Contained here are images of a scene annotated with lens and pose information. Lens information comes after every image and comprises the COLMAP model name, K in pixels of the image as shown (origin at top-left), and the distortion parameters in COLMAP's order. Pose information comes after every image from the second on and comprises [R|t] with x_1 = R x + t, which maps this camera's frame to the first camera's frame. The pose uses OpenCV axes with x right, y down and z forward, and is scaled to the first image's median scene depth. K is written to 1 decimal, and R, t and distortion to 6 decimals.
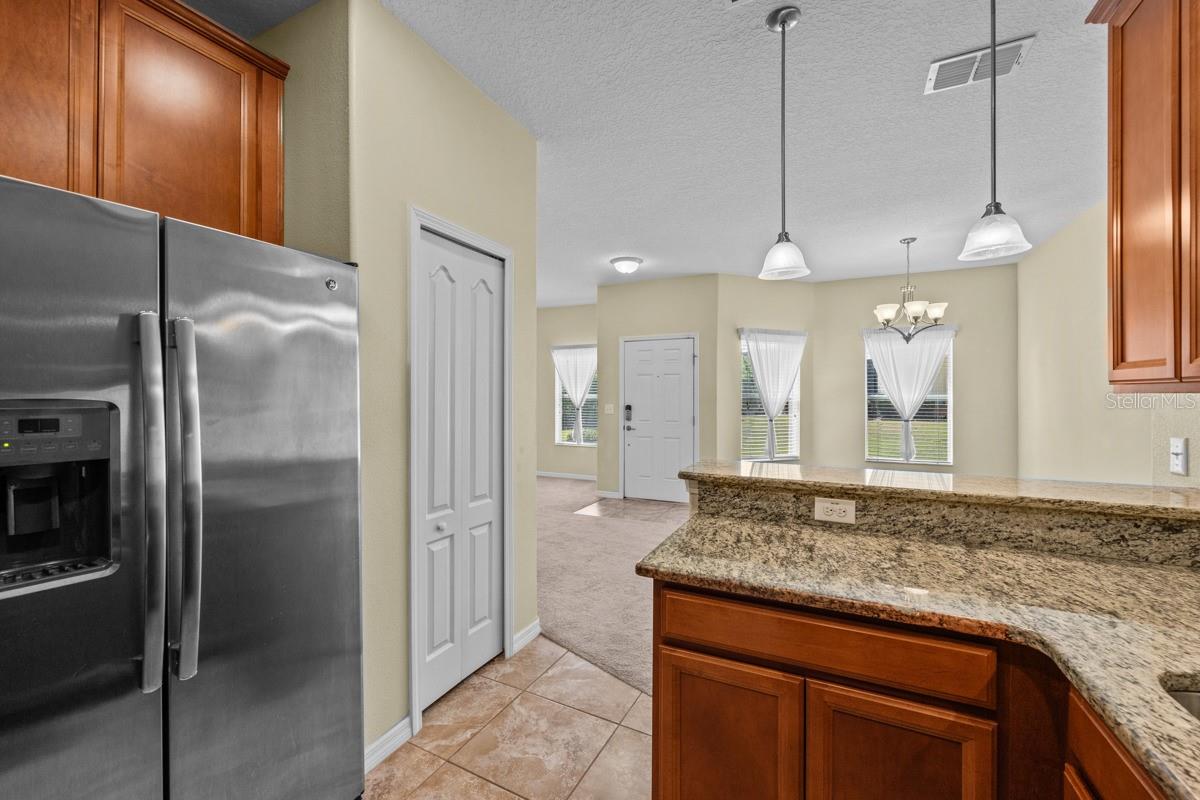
lens RADIAL K [[491.5, 0, 587.3], [0, 491.5, 395.2], [0, 0, 1]] dist [-0.001704, -0.000034]
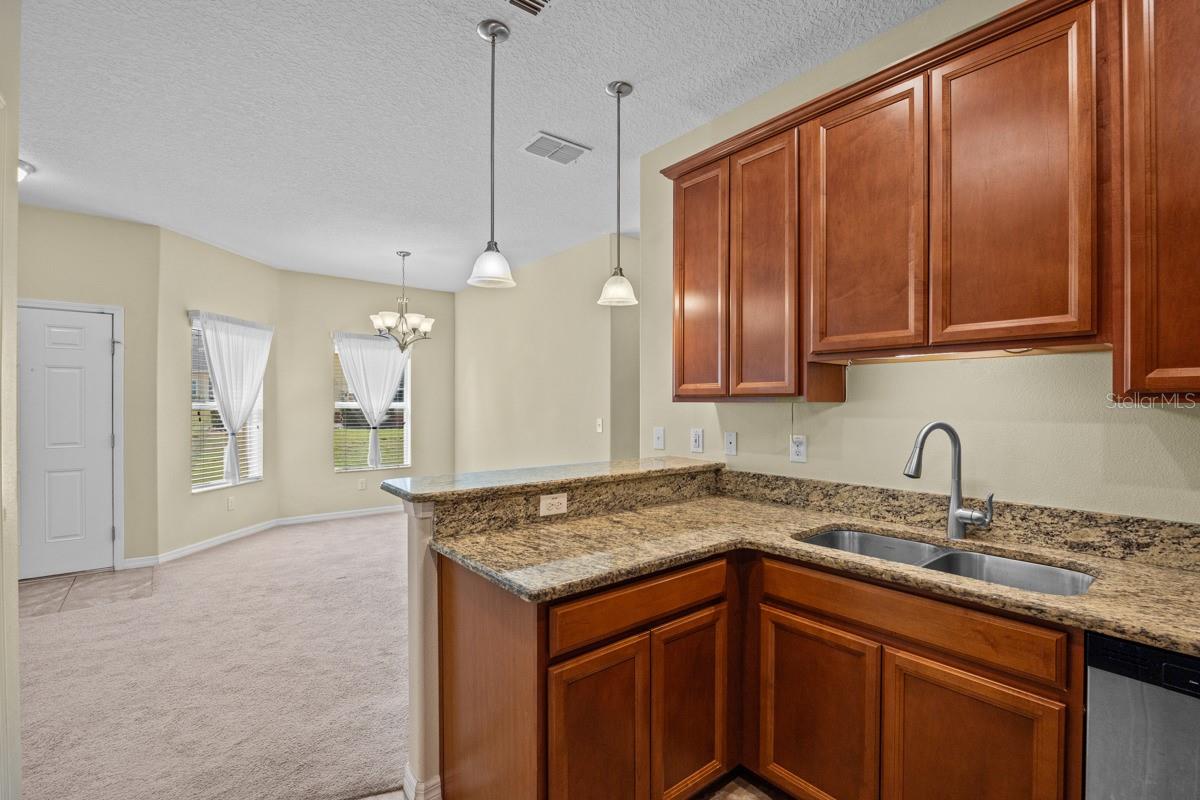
lens RADIAL K [[537.5, 0, 619.3], [0, 537.5, 405.4], [0, 0, 1]] dist [-0.017959, 0.000217]
pose [[0.397027, -0.002292, 0.917804, -0.591206], [-0.003051, 0.999988, 0.003817, 0.000017], [-0.917802, -0.004316, 0.397015, 0.377960]]
